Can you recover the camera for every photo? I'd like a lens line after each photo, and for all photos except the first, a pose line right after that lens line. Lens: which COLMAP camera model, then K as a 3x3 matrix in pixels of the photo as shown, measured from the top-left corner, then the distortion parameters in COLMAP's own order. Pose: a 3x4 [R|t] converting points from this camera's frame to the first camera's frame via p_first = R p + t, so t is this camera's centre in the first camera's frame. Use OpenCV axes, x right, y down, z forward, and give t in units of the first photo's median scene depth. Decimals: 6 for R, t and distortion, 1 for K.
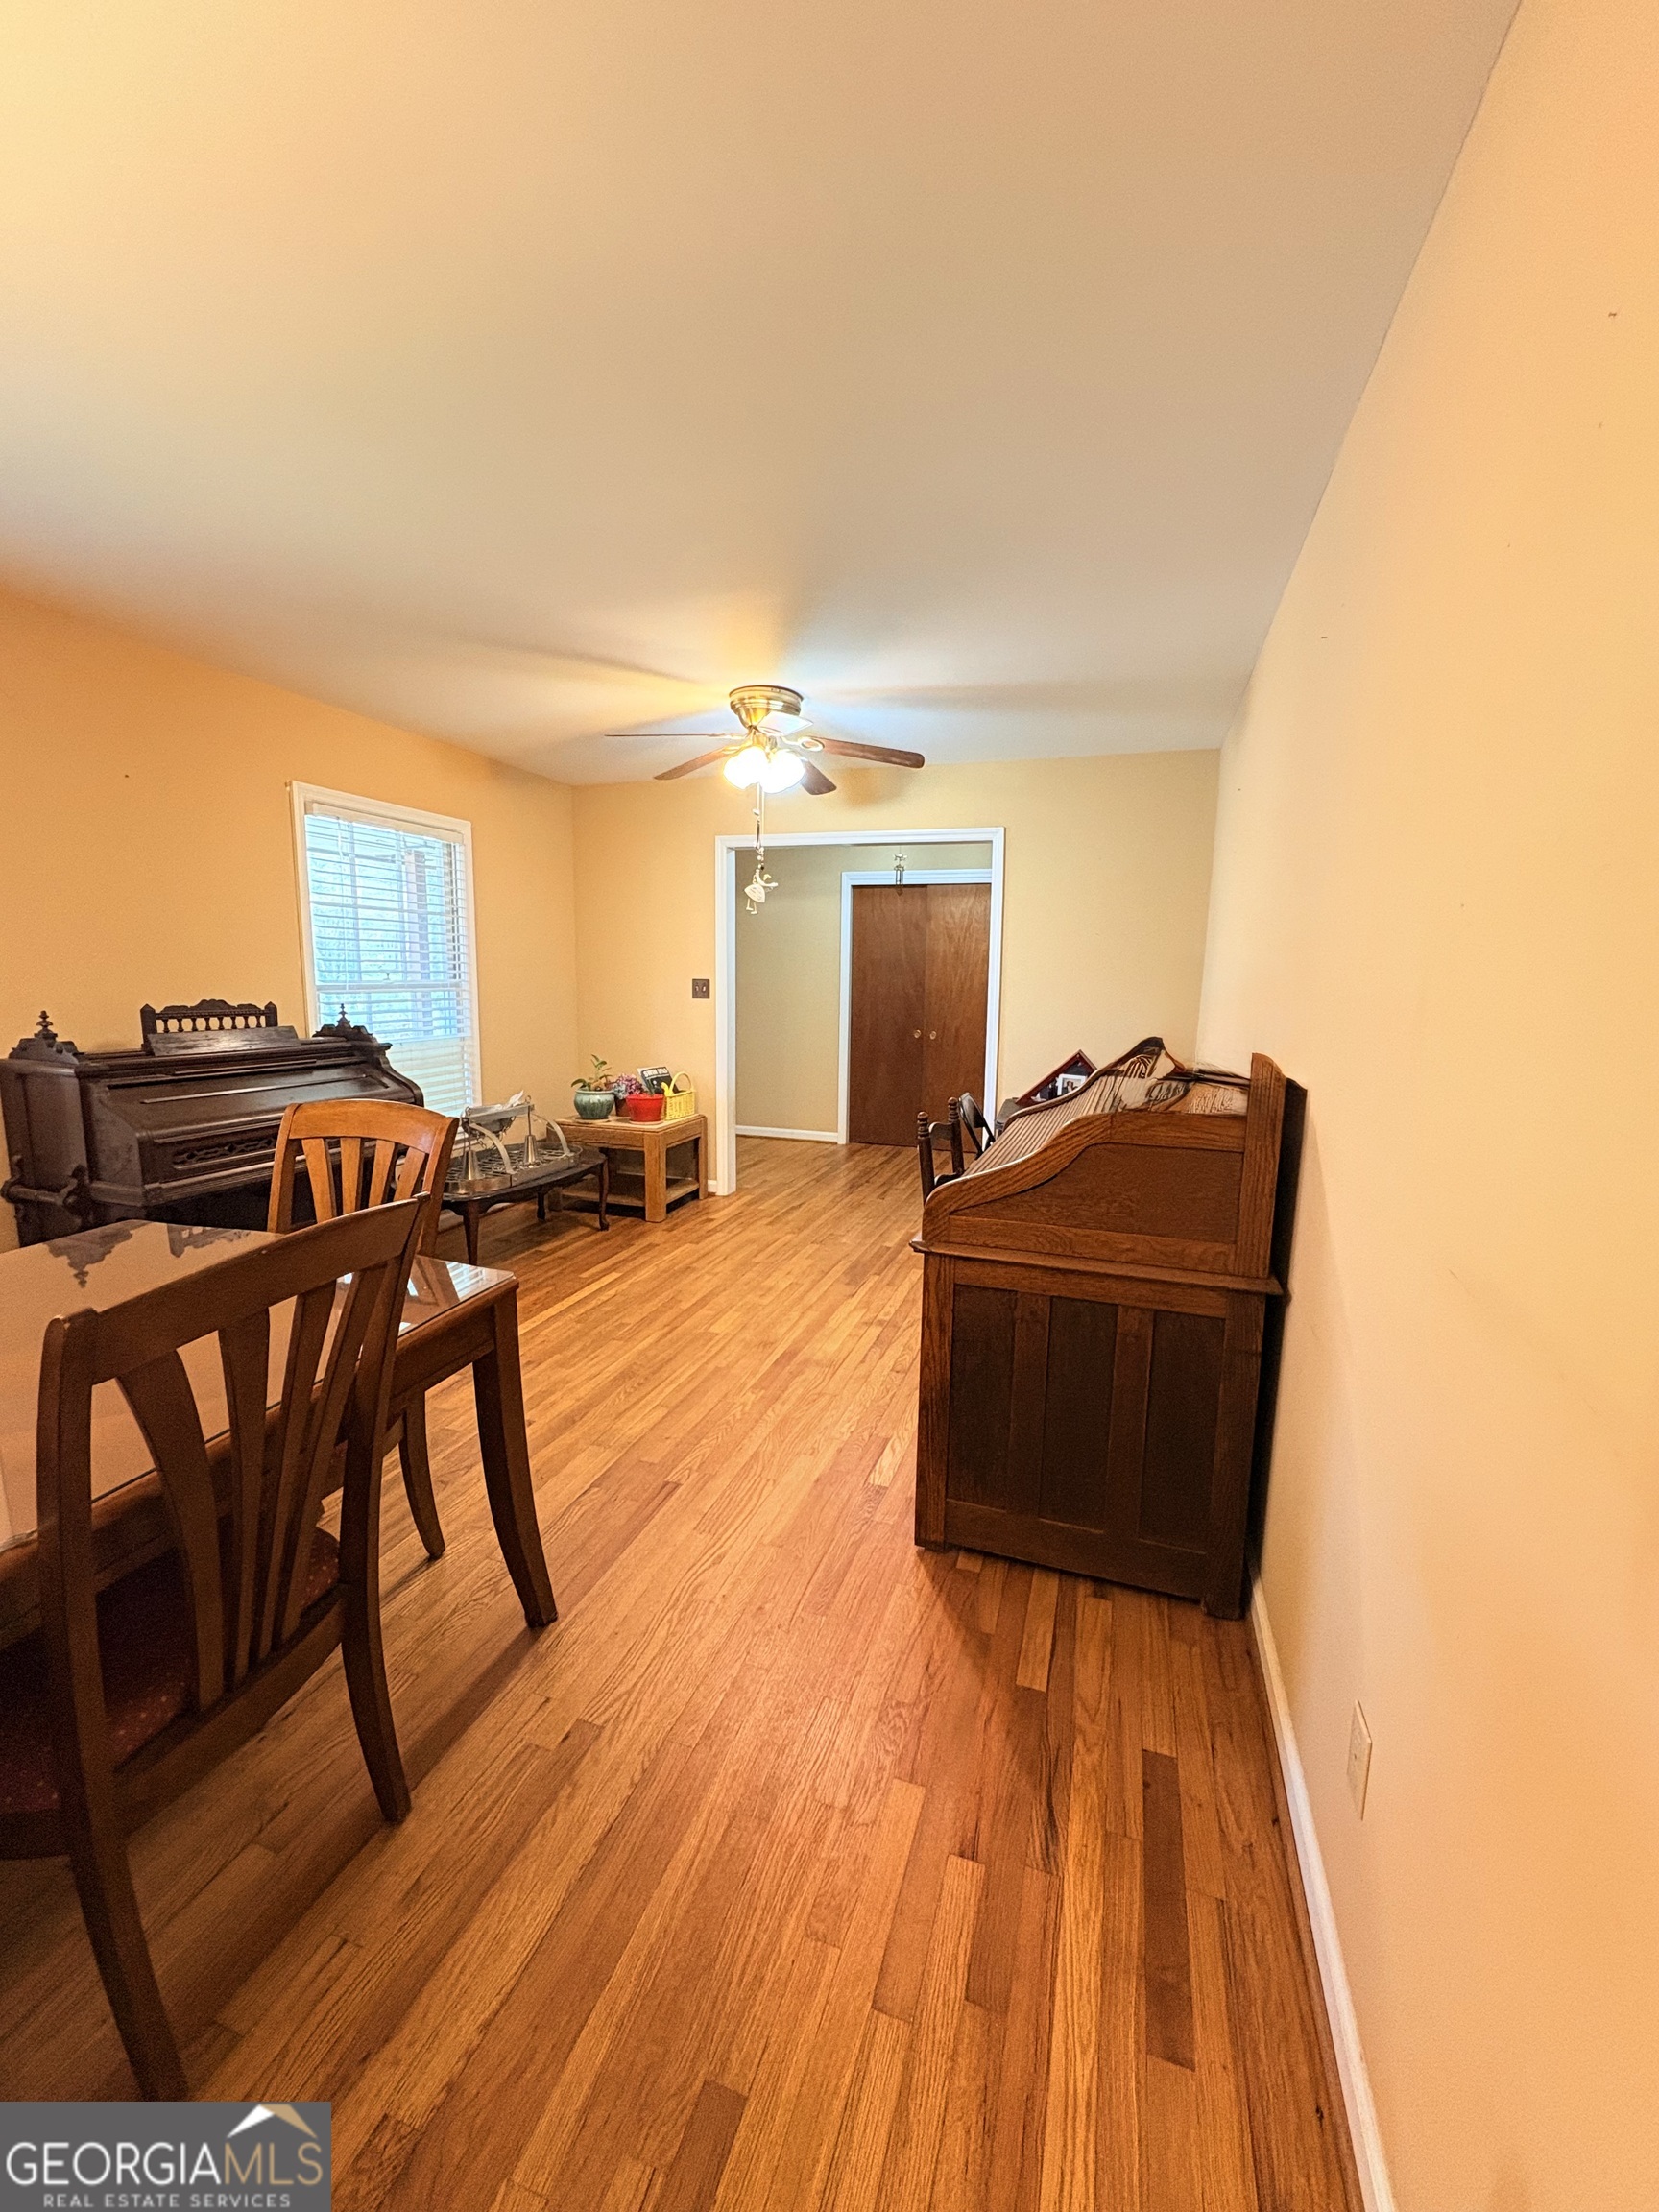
lens RADIAL K [[889.7, 0, 829.5], [0, 889.7, 1106.0], [0, 0, 1]] dist [0.001220, -0.002477]
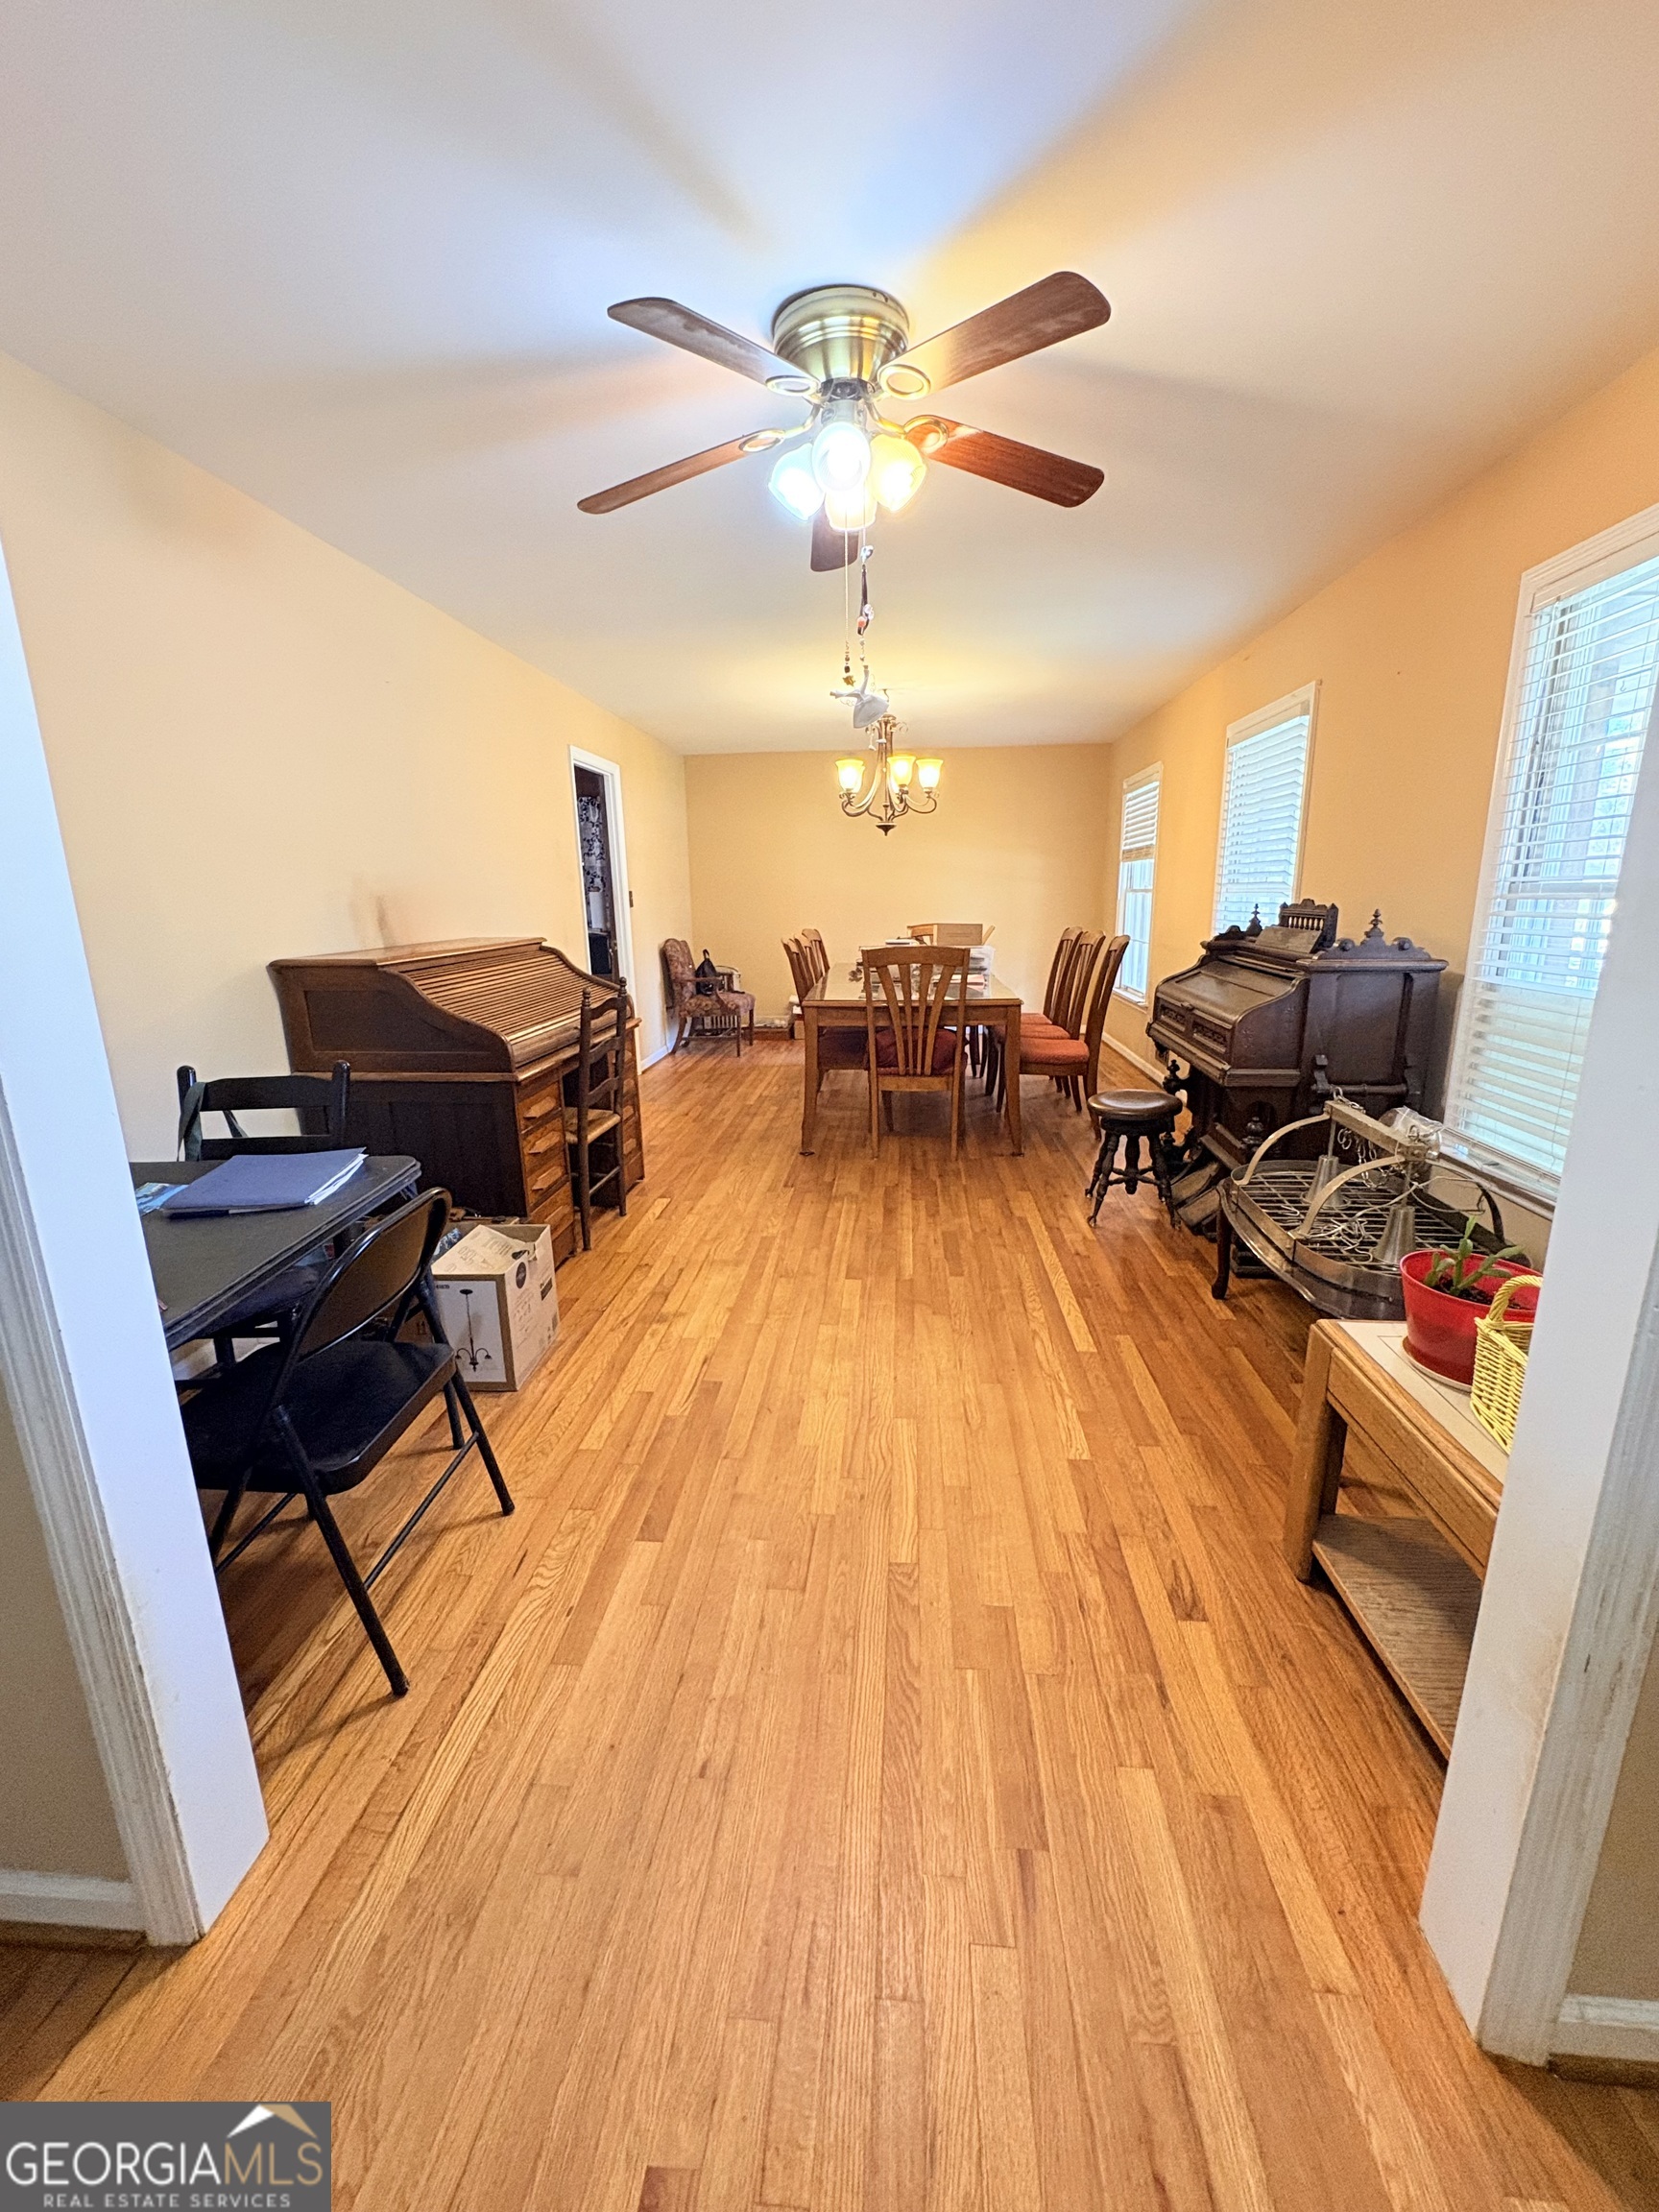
lens RADIAL K [[889.7, 0, 829.5], [0, 889.7, 1106.0], [0, 0, 1]] dist [0.001220, -0.002477]
pose [[-0.971915, 0.049456, -0.230078, 0.084064], [-0.038778, 0.930647, 0.363857, -0.219633], [0.232116, 0.362560, -0.902592, 1.639762]]
